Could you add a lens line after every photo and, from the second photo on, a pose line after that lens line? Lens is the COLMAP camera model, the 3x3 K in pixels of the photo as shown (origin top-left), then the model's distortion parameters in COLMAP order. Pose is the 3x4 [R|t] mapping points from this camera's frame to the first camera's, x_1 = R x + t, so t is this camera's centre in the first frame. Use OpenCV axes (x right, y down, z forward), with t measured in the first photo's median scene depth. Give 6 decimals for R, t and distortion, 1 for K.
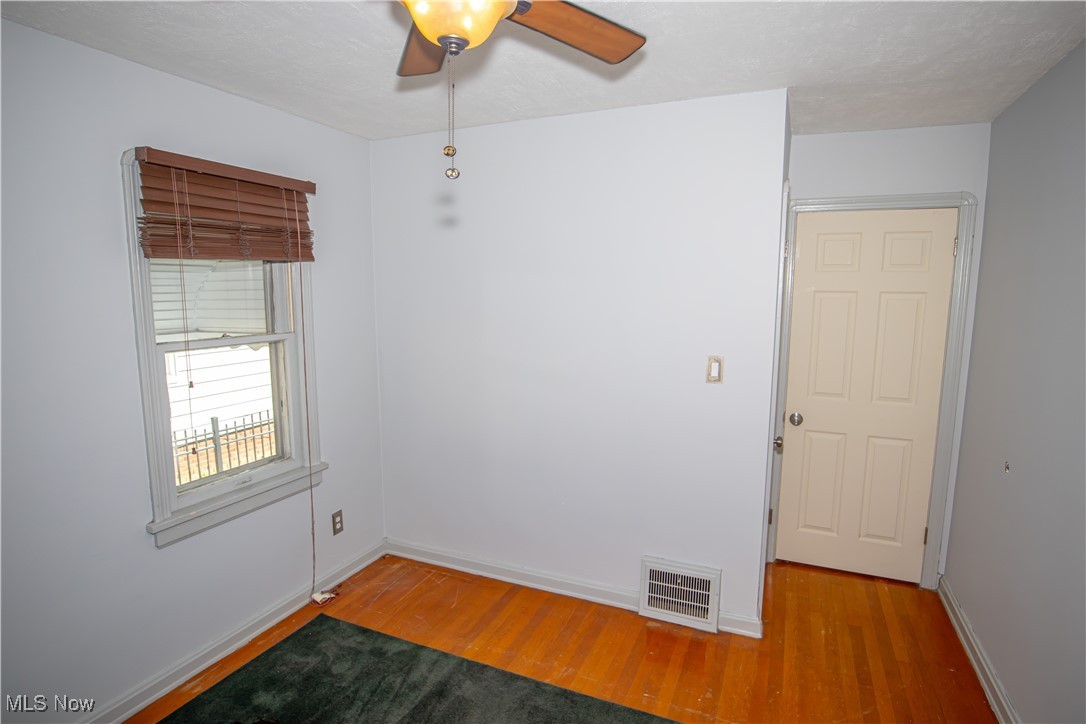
lens RADIAL K [[551.1, 0, 543.5], [0, 551.1, 366.0], [0, 0, 1]] dist [-0.045252, 0.012846]
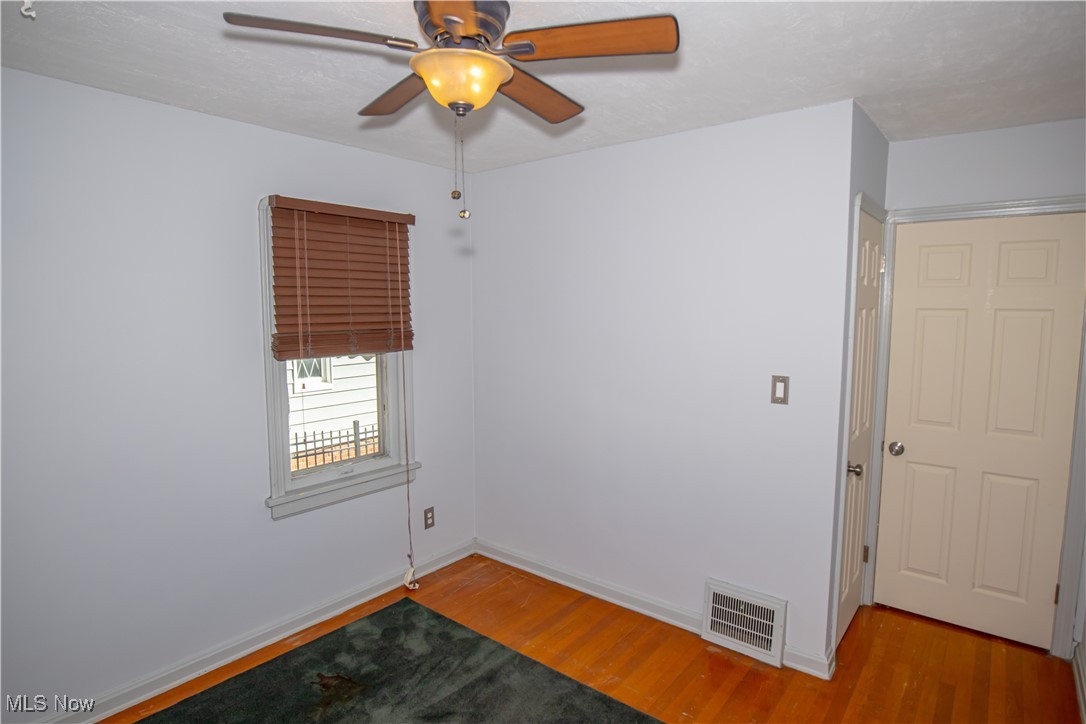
lens RADIAL K [[562.0, 0, 539.5], [0, 562.0, 362.1], [0, 0, 1]] dist [-0.047628, 0.013057]
pose [[0.966343, 0.022118, -0.256304, 0.145530], [-0.032296, 0.998845, -0.035570, 0.006192], [0.255221, 0.042651, 0.965942, -0.057721]]
